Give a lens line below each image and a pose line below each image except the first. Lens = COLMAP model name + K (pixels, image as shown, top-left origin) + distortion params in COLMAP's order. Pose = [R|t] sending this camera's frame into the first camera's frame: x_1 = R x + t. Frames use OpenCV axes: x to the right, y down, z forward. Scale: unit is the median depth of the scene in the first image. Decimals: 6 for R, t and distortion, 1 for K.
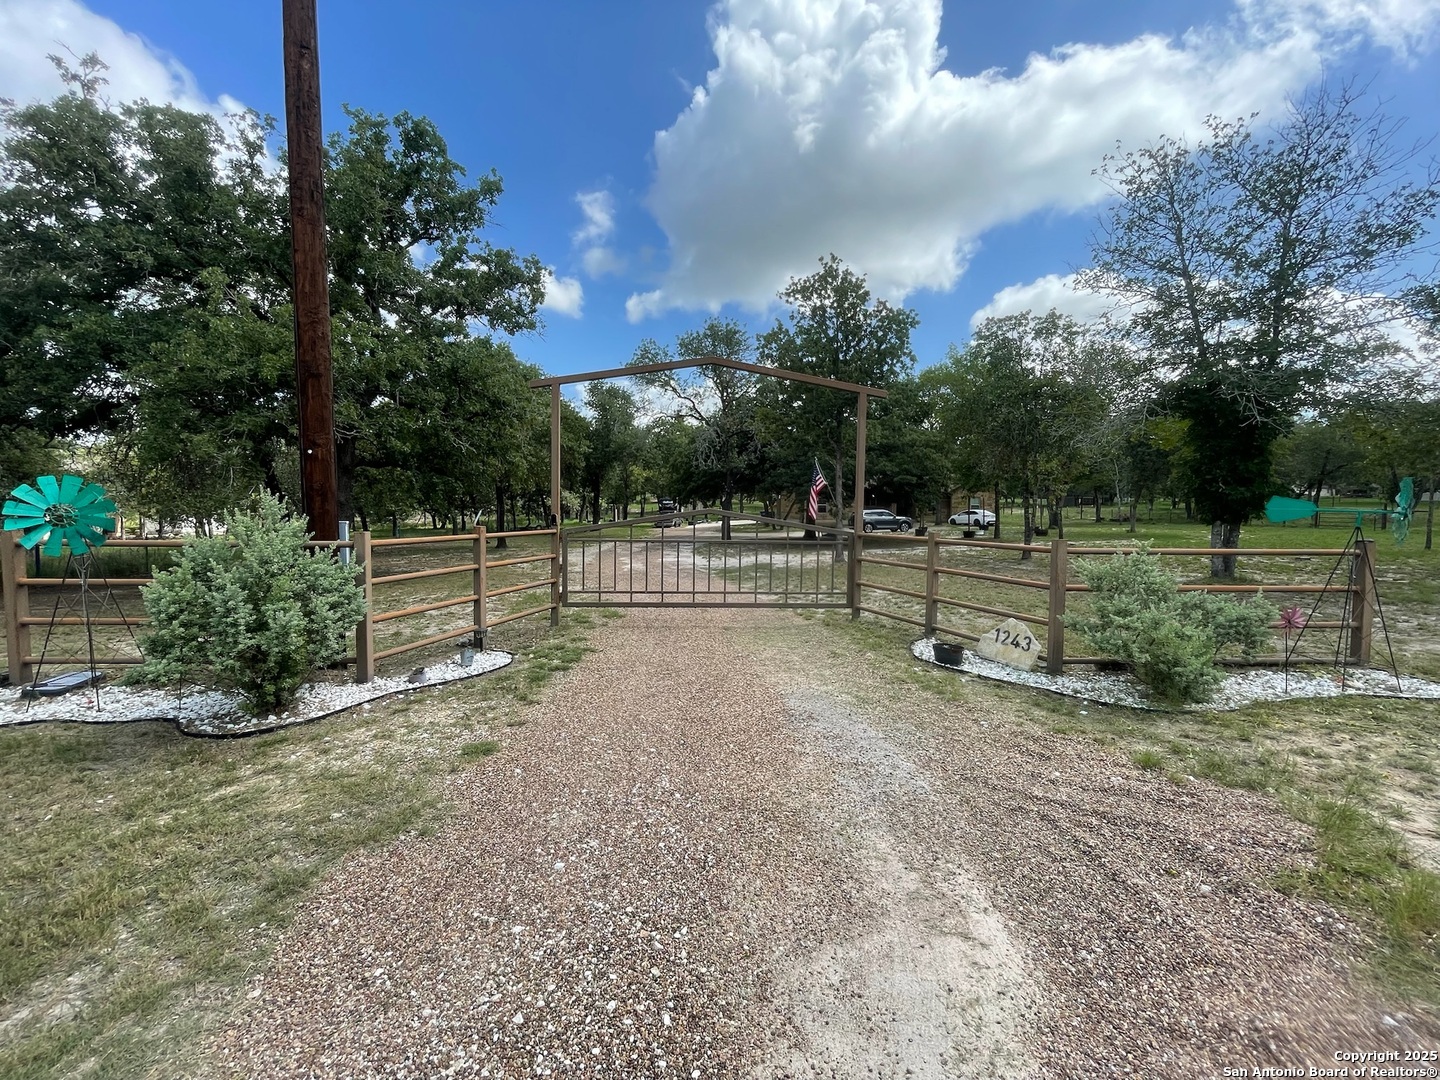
lens RADIAL K [[575.0, 0, 720.0], [0, 575.0, 540.0], [0, 0, 1]] dist [-0.001628, 0.000024]
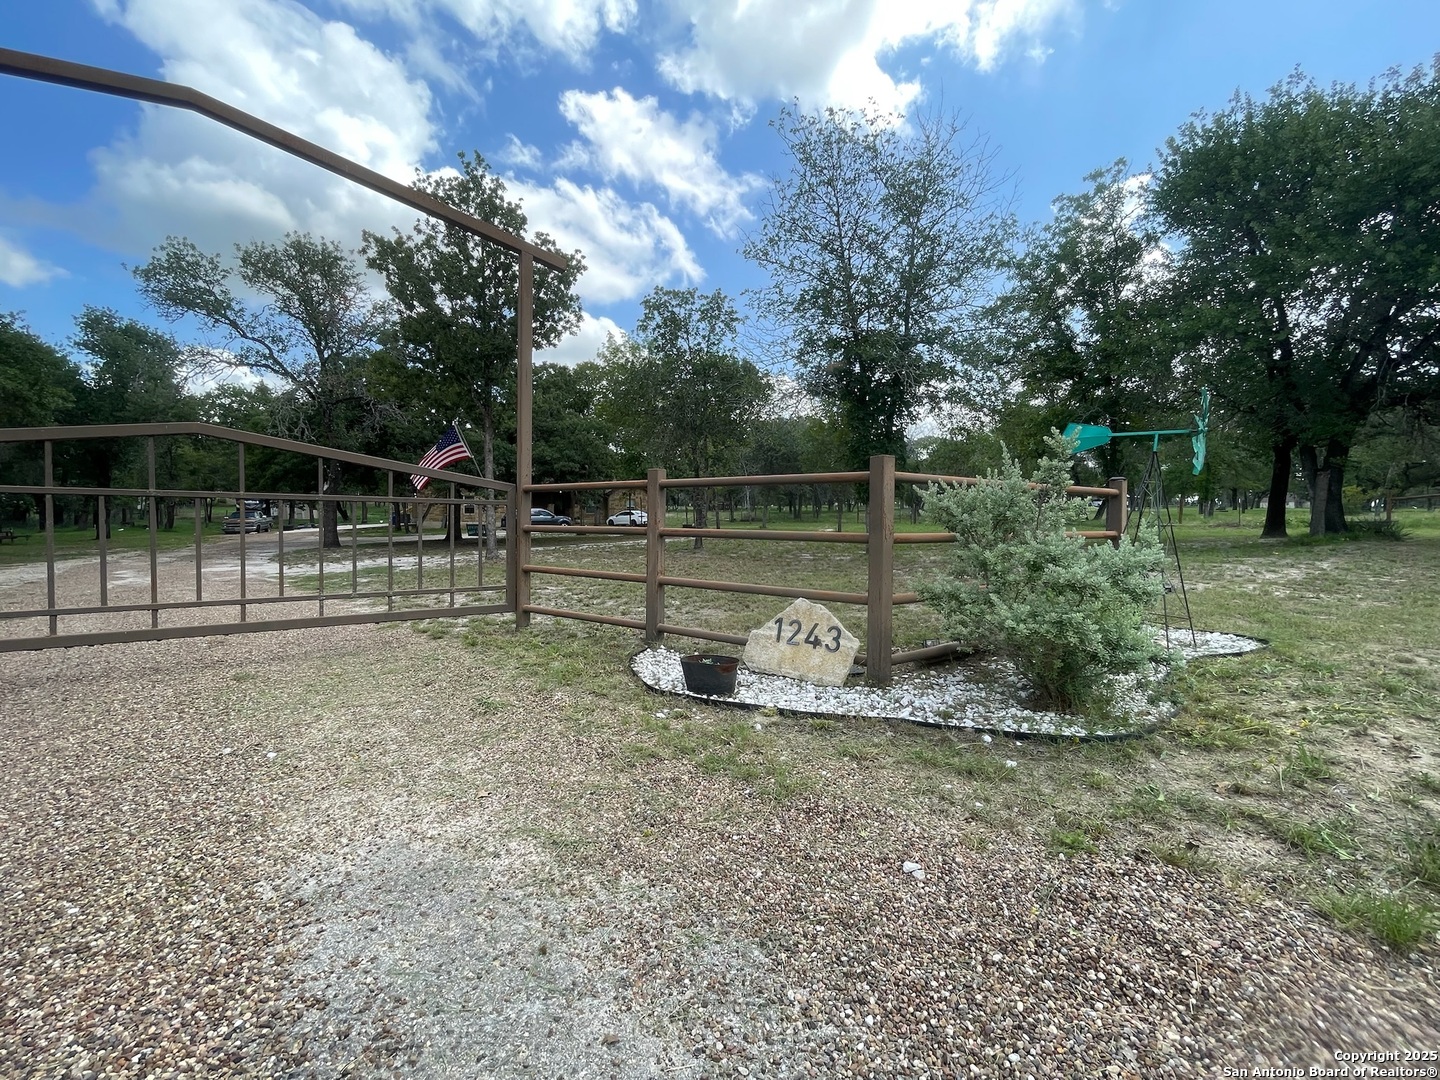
lens RADIAL K [[562.7, 0, 720.0], [0, 562.7, 540.0], [0, 0, 1]] dist [-0.002356, -0.000179]
pose [[0.829851, -0.015907, 0.557758, 0.108564], [0.024770, 0.999658, -0.008343, 0.074082], [-0.557435, 0.020739, 0.829962, 0.533044]]
